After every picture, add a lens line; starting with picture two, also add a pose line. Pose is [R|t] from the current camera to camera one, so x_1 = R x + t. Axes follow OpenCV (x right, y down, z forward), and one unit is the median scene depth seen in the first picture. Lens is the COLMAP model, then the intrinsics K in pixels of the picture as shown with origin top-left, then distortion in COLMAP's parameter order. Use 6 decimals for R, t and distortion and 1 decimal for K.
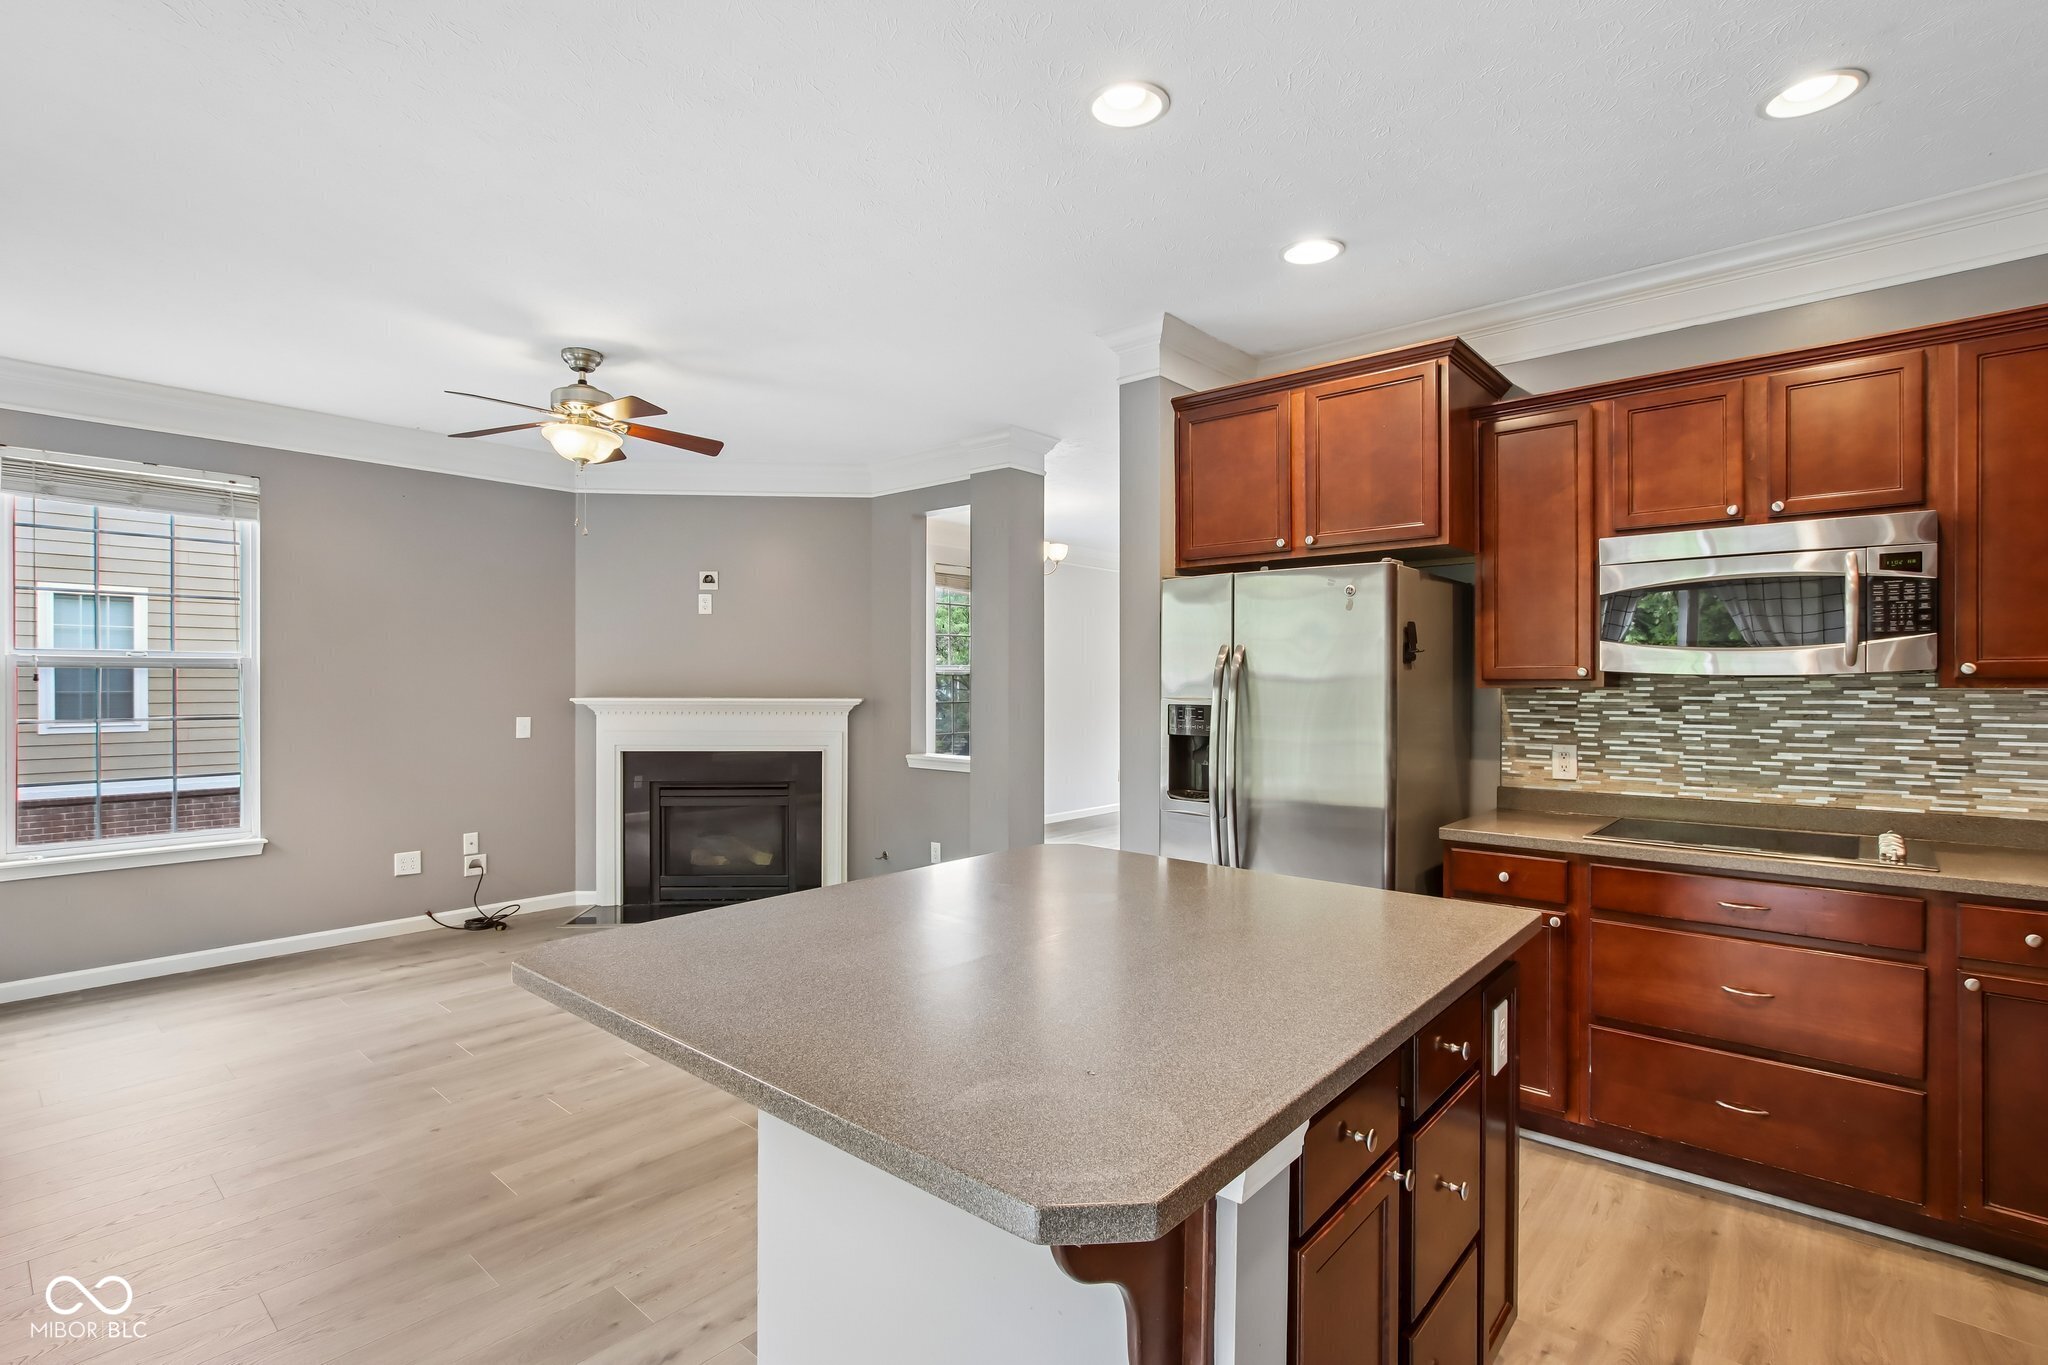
lens RADIAL K [[958.3, 0, 1026.9], [0, 958.3, 683.8], [0, 0, 1]] dist [-0.011190, 0.001087]
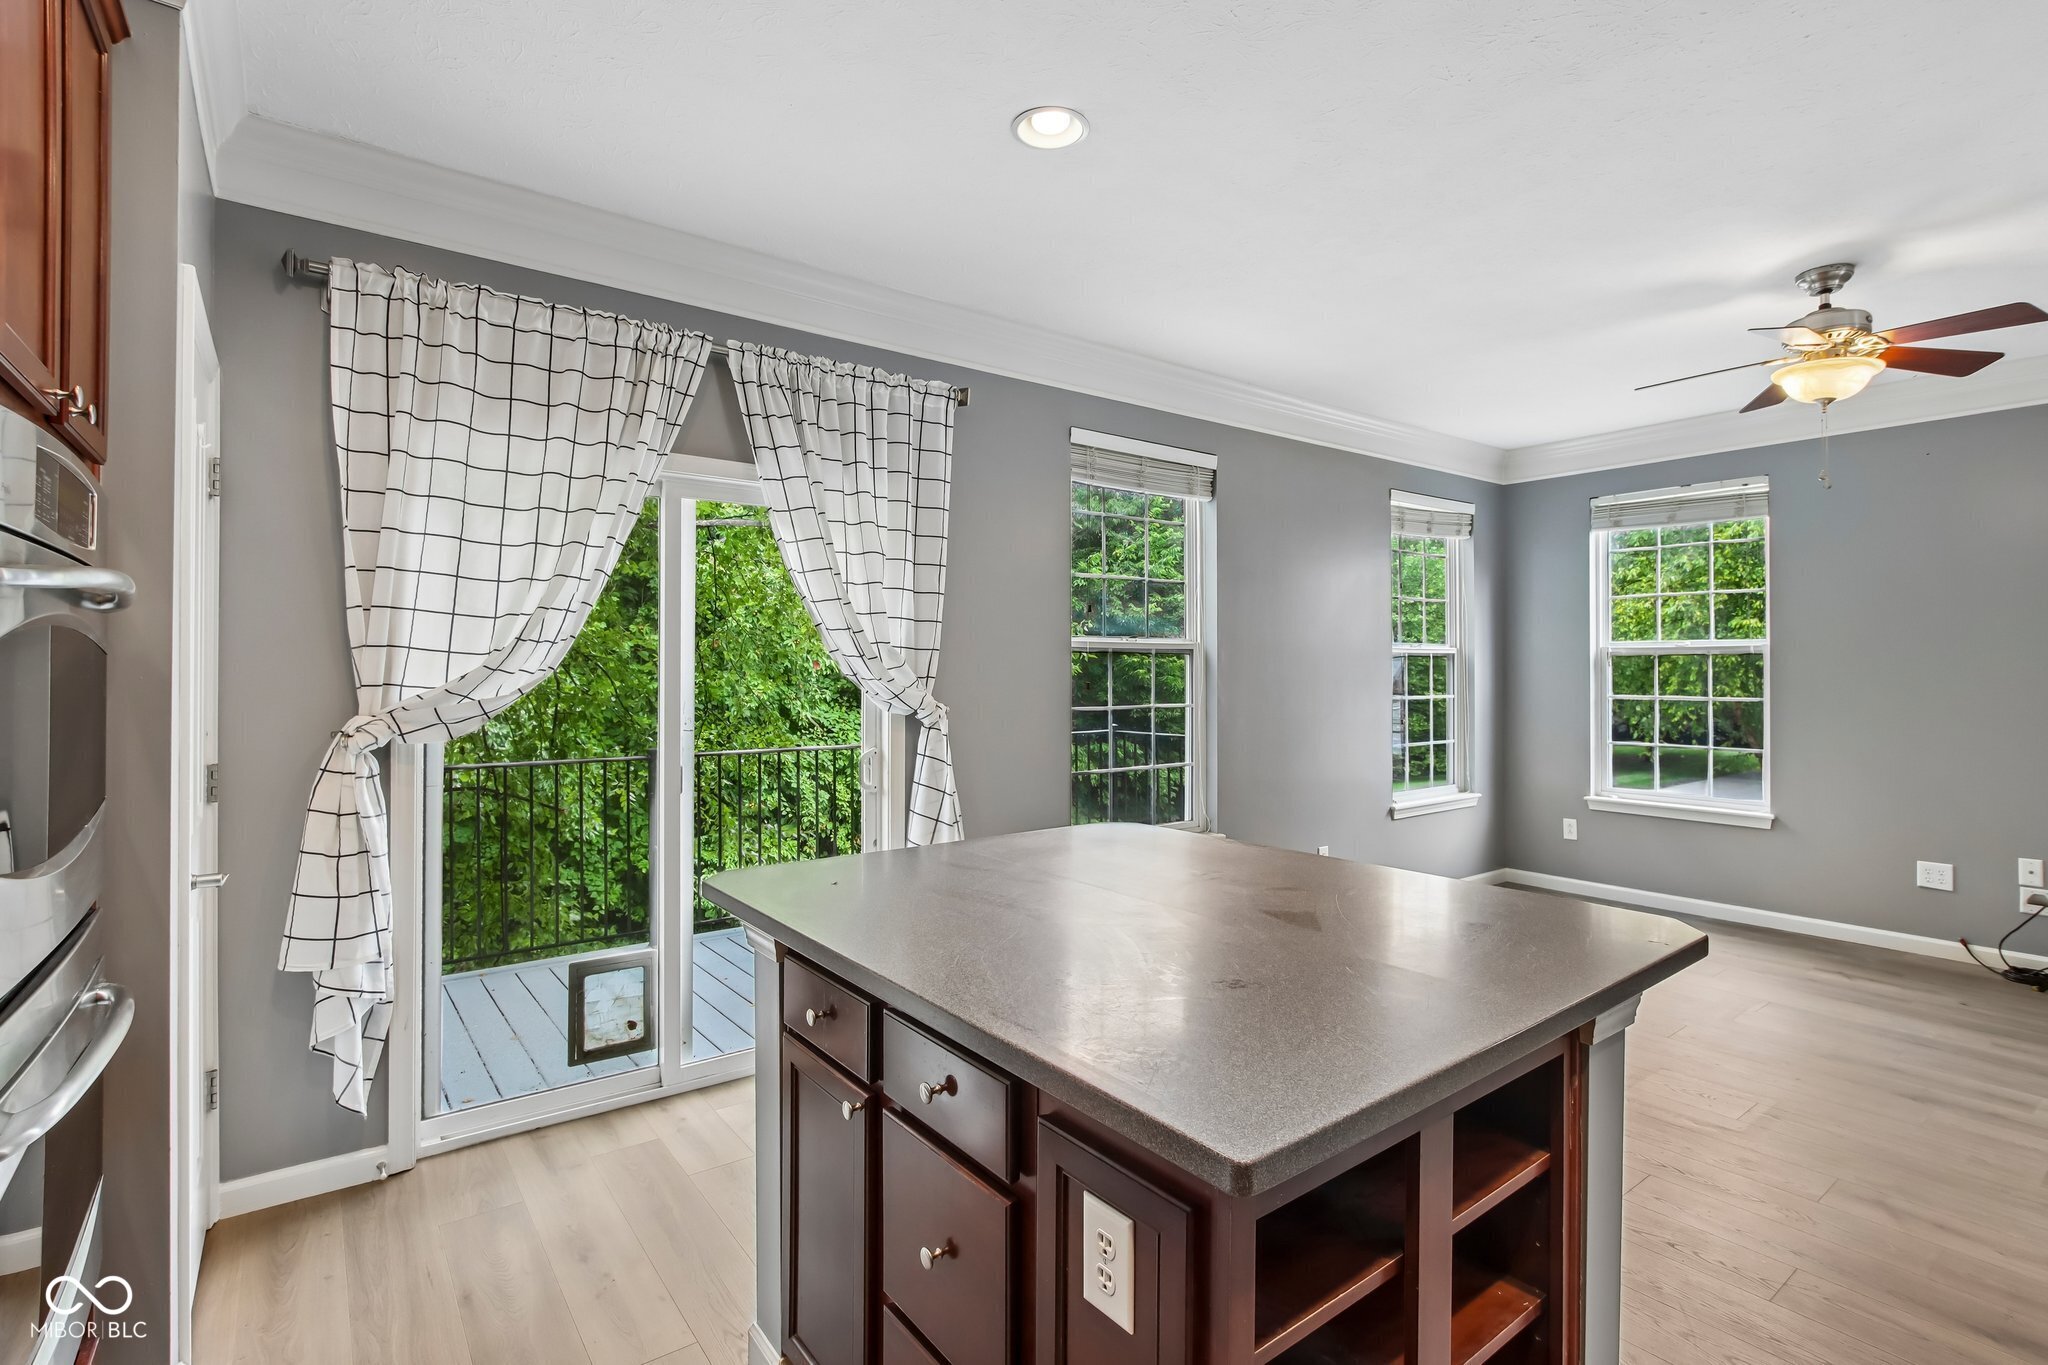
lens RADIAL K [[968.0, 0, 1024.4], [0, 968.0, 673.5], [0, 0, 1]] dist [-0.012265, 0.008252]
pose [[-0.208023, 0.006161, -0.978105, 0.413977], [-0.001725, 0.999976, 0.006666, -0.000232], [0.978122, 0.003074, -0.208007, 0.404260]]
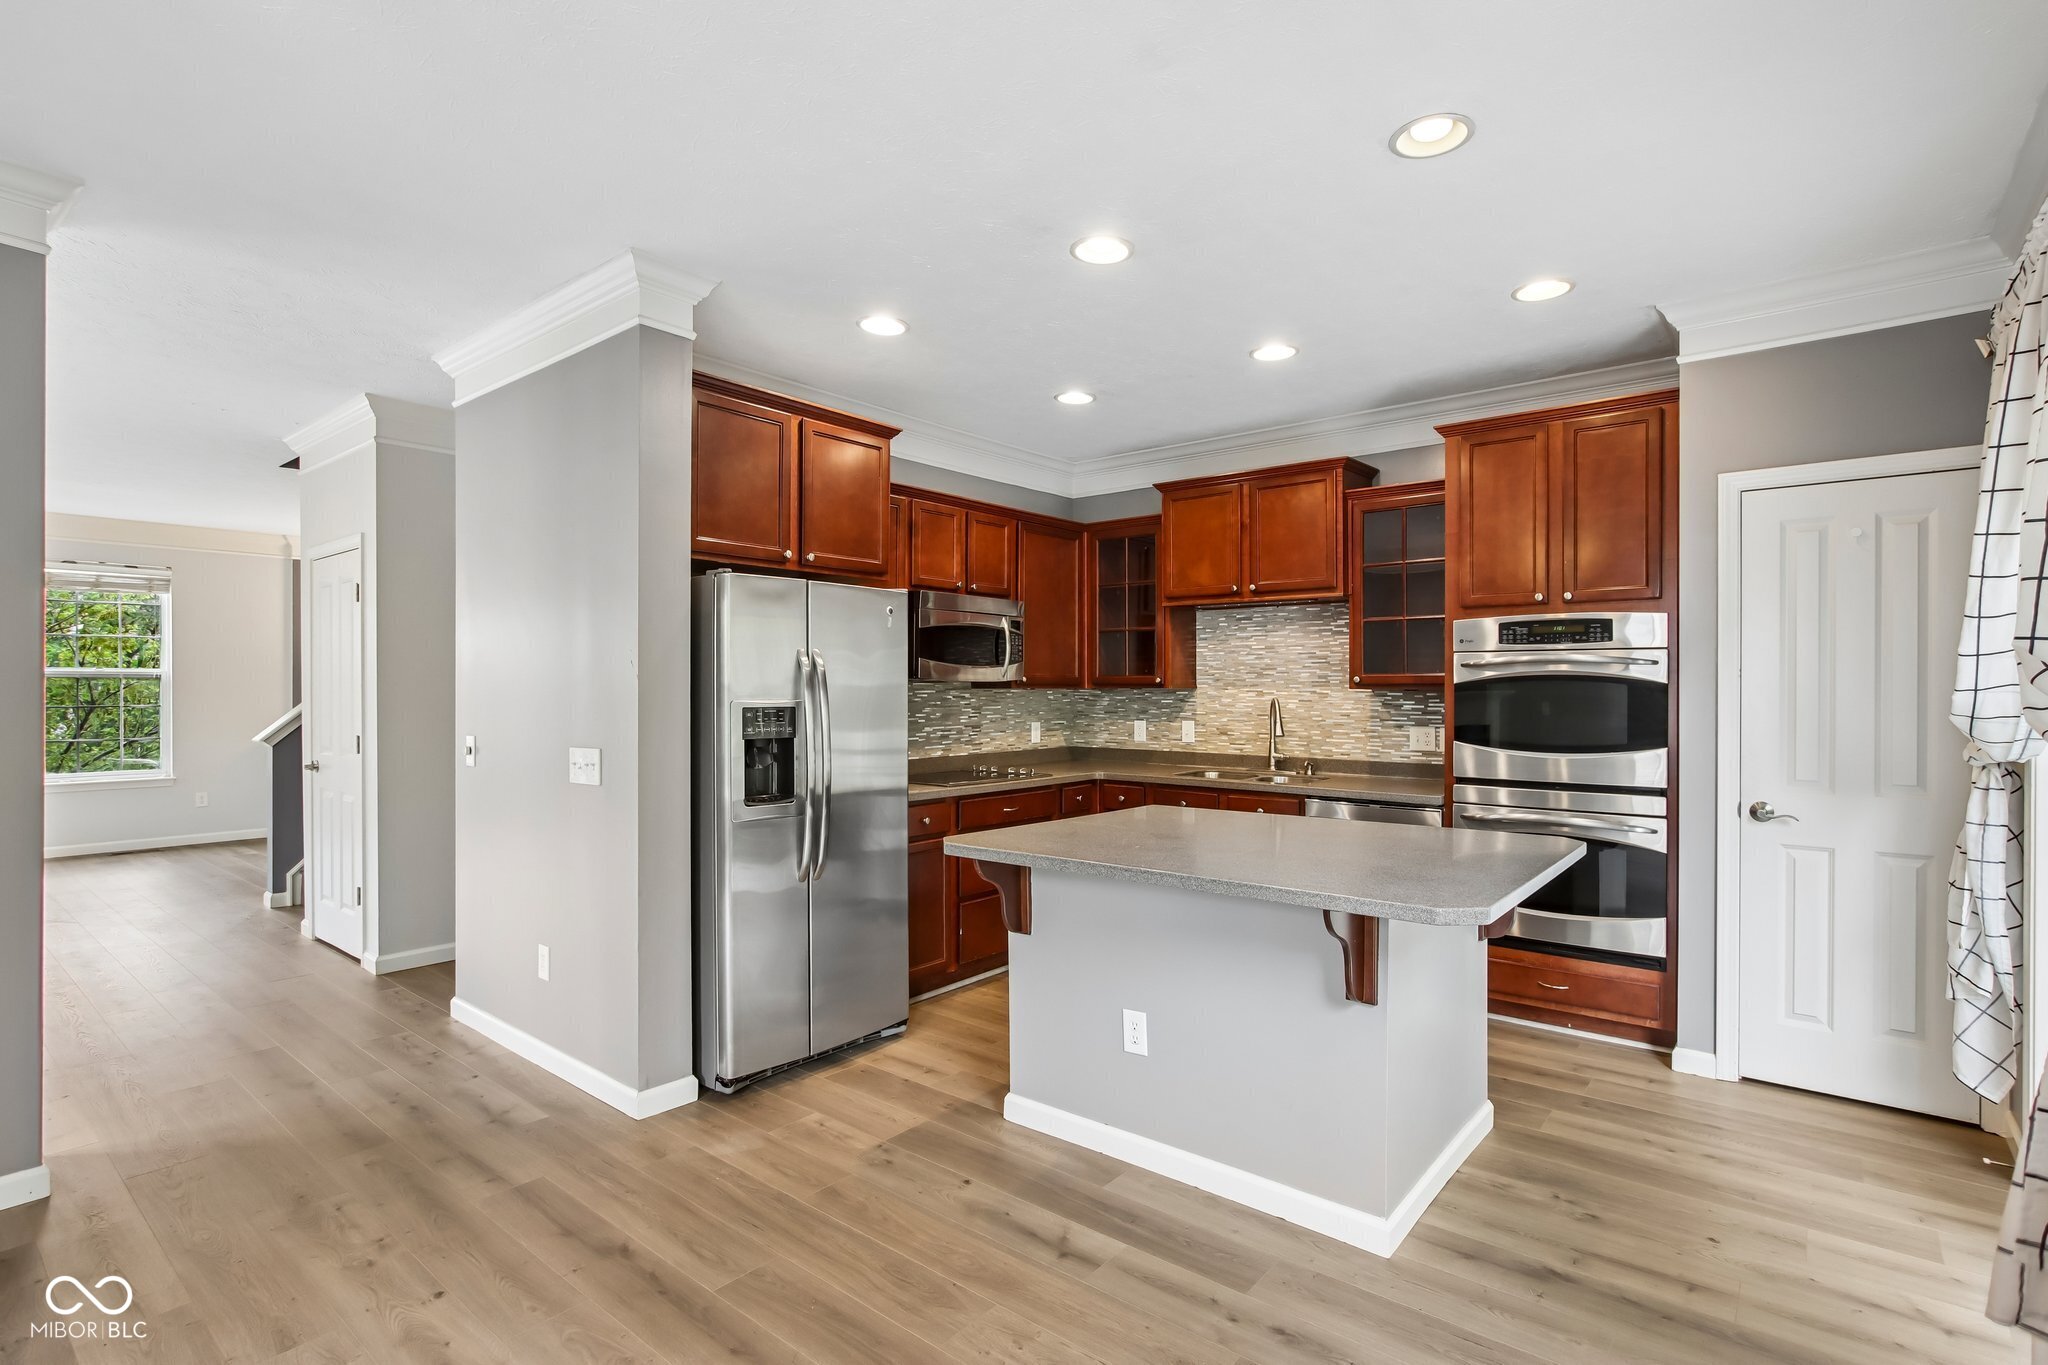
lens RADIAL K [[979.9, 0, 1030.7], [0, 979.9, 699.4], [0, 0, 1]] dist [-0.010037, 0.001490]
pose [[-0.032087, -0.011374, 0.999420, -0.583720], [-0.001052, 0.999935, 0.011347, 0.001510], [-0.999485, -0.000687, -0.032096, 0.535591]]
